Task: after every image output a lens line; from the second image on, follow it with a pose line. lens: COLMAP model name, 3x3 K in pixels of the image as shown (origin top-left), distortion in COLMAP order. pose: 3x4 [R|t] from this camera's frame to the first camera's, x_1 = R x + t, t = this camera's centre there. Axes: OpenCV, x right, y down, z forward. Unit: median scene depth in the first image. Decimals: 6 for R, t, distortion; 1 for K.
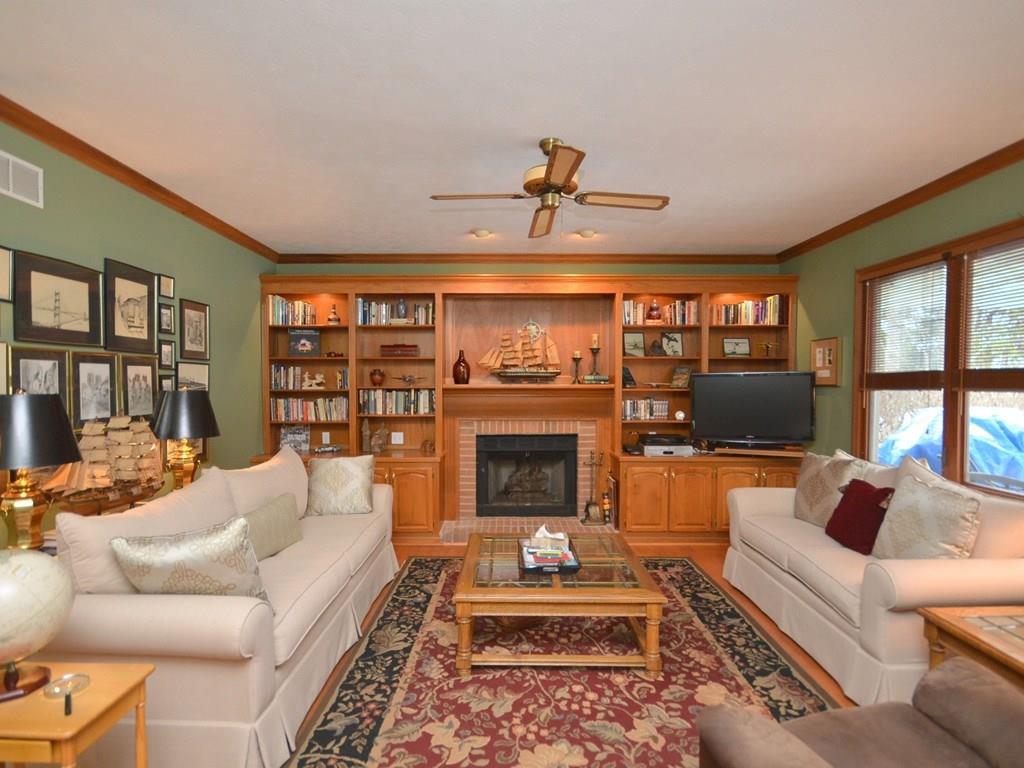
lens RADIAL K [[511.9, 0, 506.9], [0, 511.9, 388.8], [0, 0, 1]] dist [-0.003444, -0.000580]
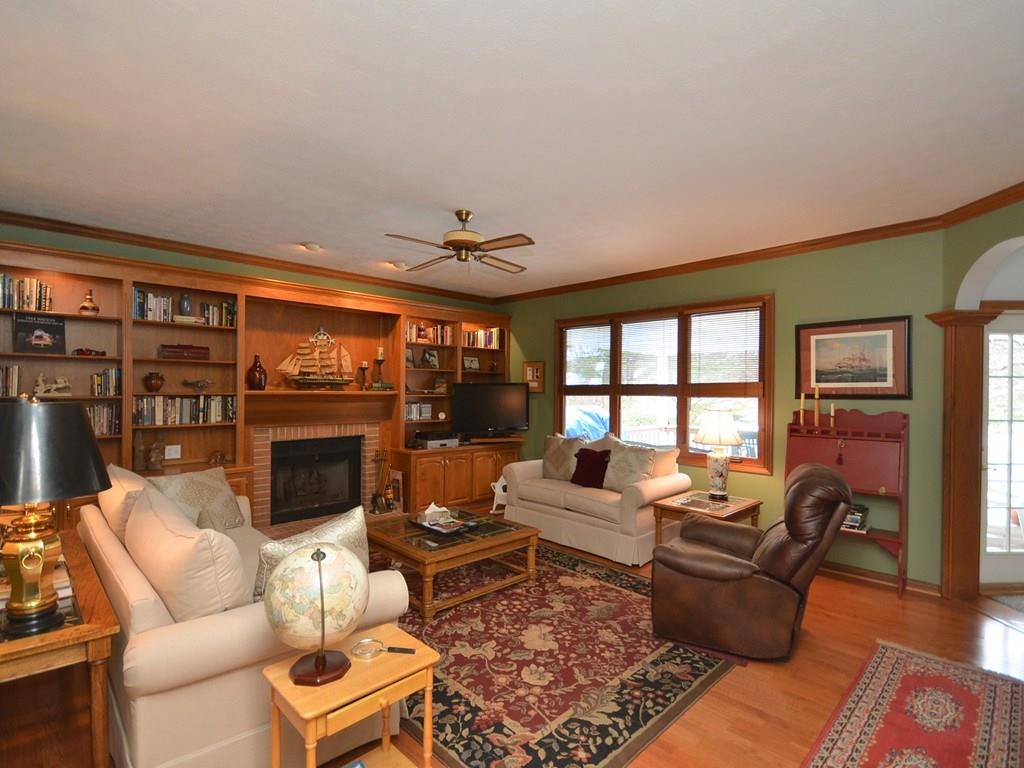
lens RADIAL K [[511.9, 0, 509.1], [0, 511.9, 388.8], [0, 0, 1]] dist [-0.003444, -0.000580]
pose [[0.711470, 0.006381, 0.702687, -0.442994], [0.001494, 0.999943, -0.010593, -0.001152], [-0.702715, 0.008587, 0.711420, -0.021823]]
